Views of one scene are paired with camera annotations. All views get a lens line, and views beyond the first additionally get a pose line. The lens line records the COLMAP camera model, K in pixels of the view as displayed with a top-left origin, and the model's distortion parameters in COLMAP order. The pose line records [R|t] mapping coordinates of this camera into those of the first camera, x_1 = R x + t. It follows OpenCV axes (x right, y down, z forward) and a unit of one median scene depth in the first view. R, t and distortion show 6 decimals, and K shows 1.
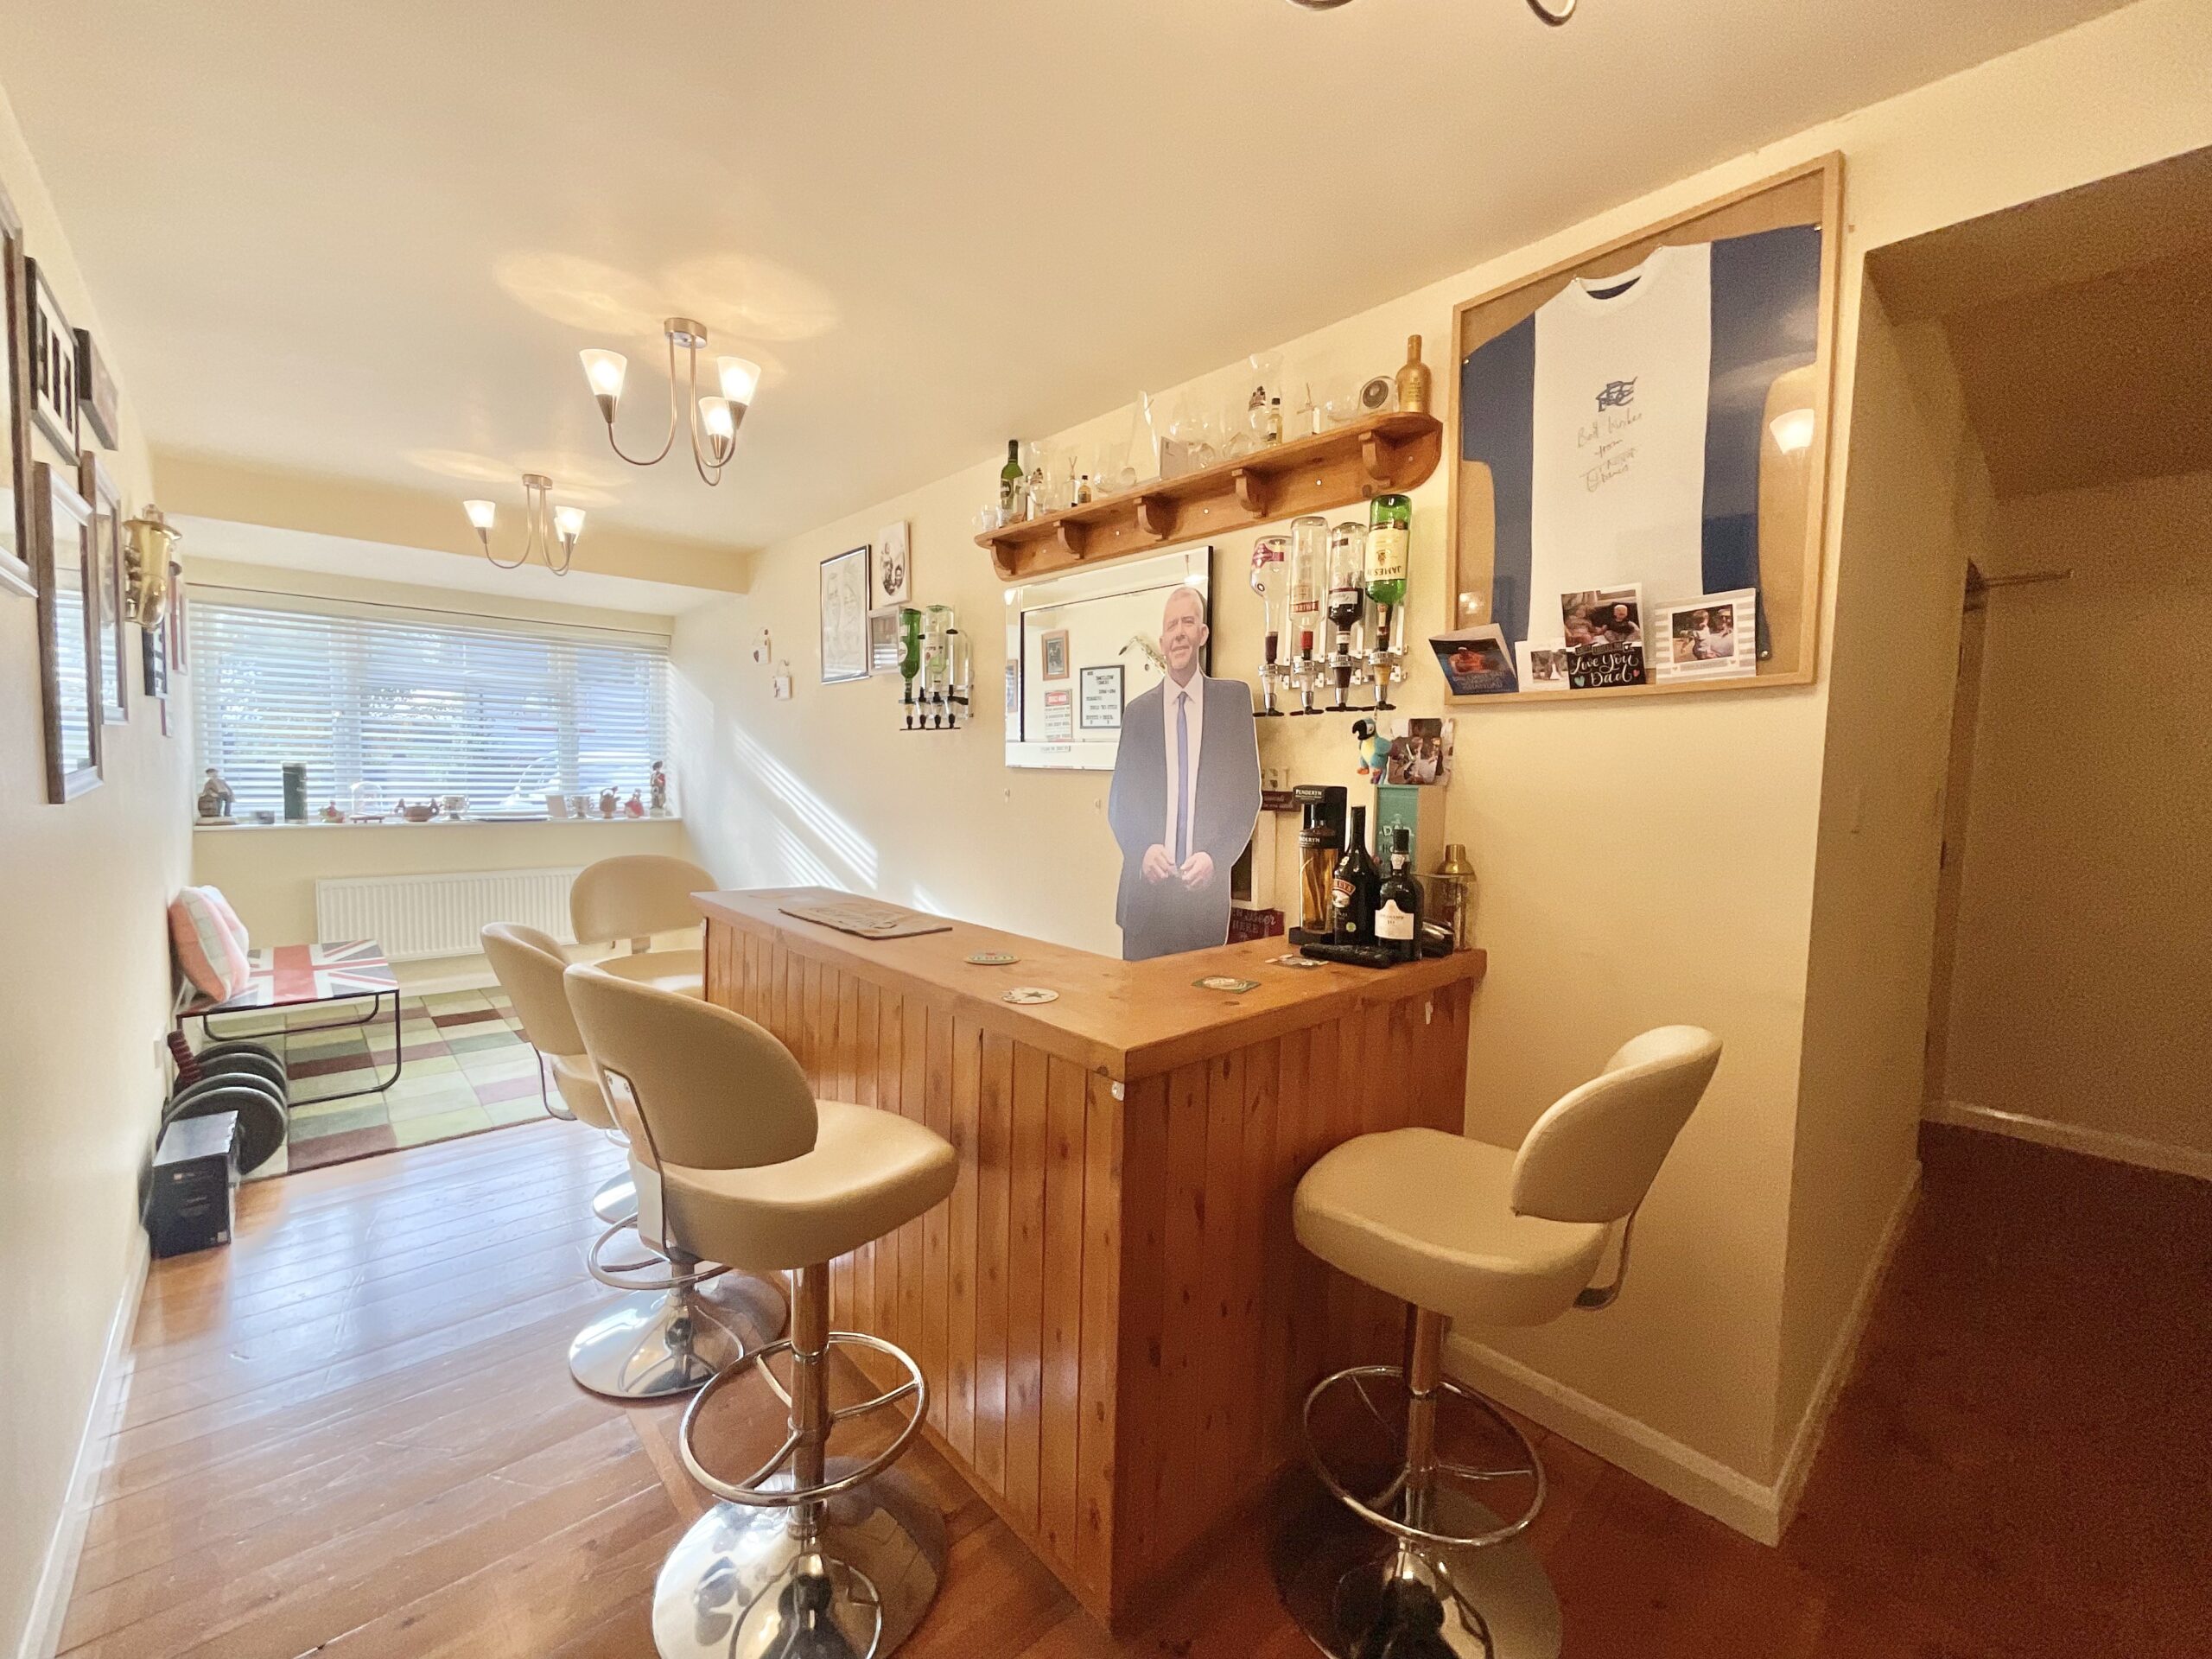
lens RADIAL K [[899.0, 0, 1103.5], [0, 899.0, 824.3], [0, 0, 1]] dist [-0.000950, -0.002681]
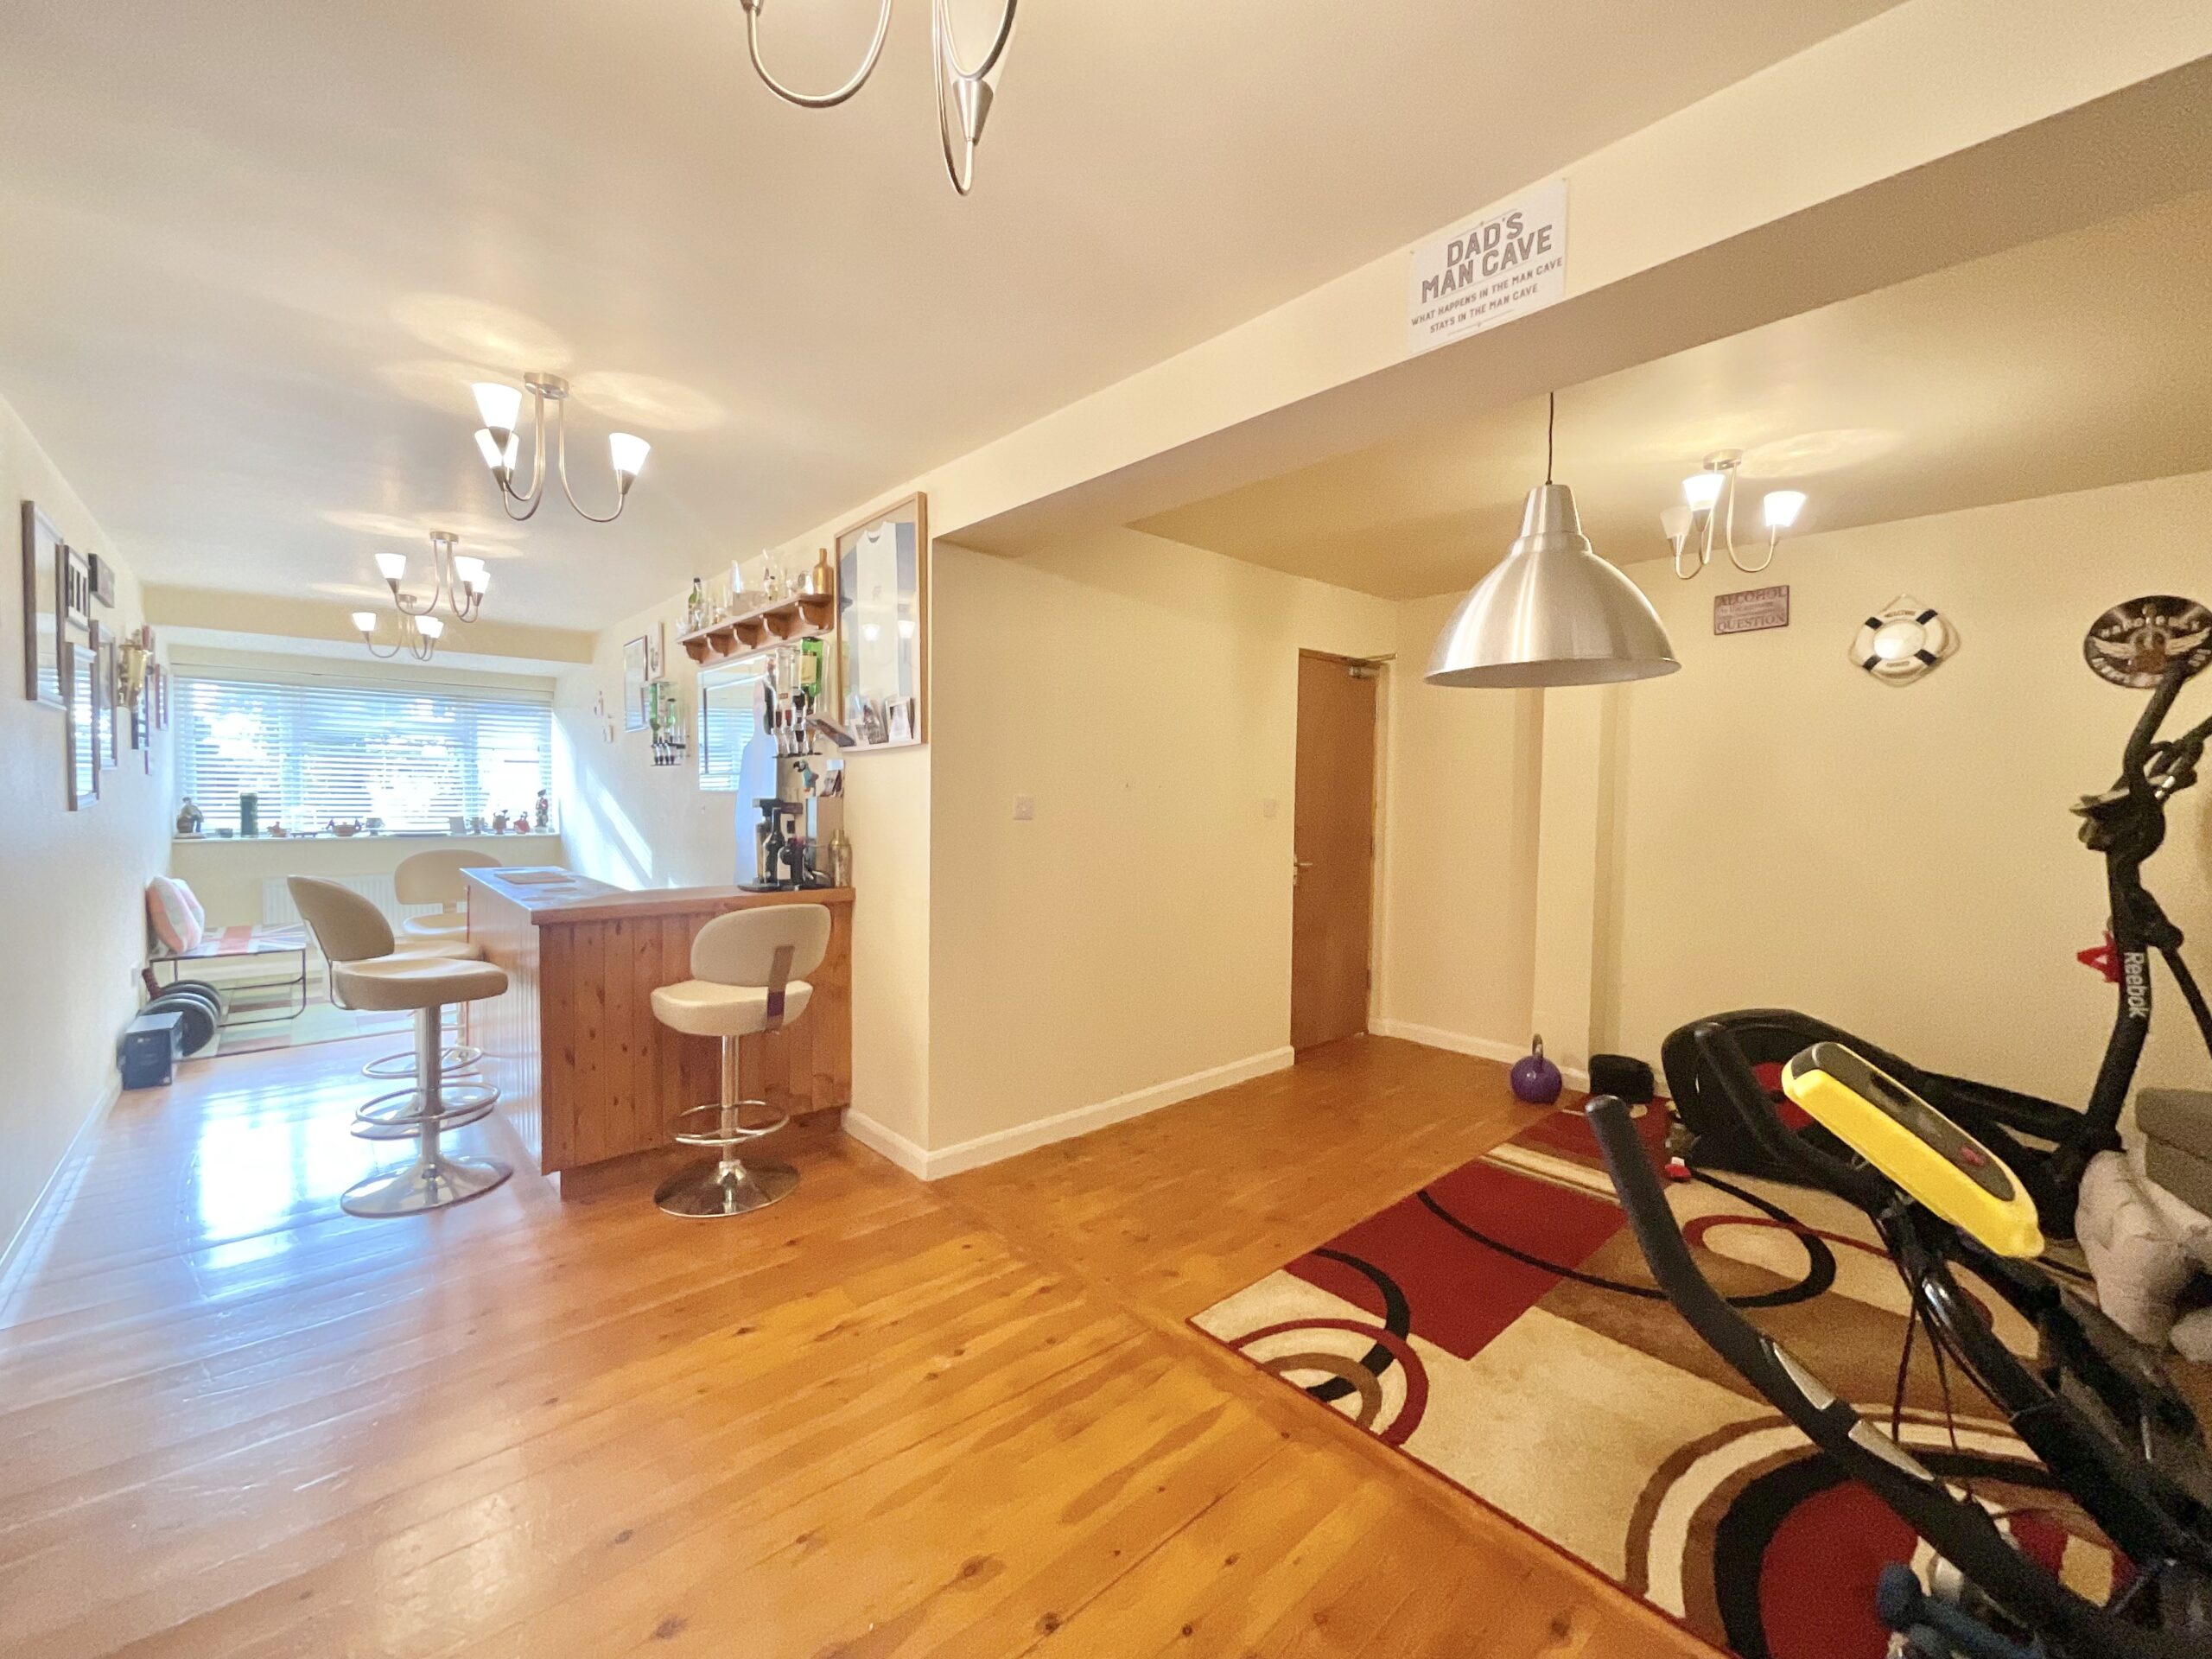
lens RADIAL K [[899.0, 0, 1108.1], [0, 899.0, 824.2], [0, 0, 1]] dist [-0.000950, -0.002681]
pose [[0.999937, -0.009155, -0.006554, 0.585092], [0.008956, 0.999517, -0.029772, 0.044157], [0.006823, 0.029711, 0.999535, -0.496835]]
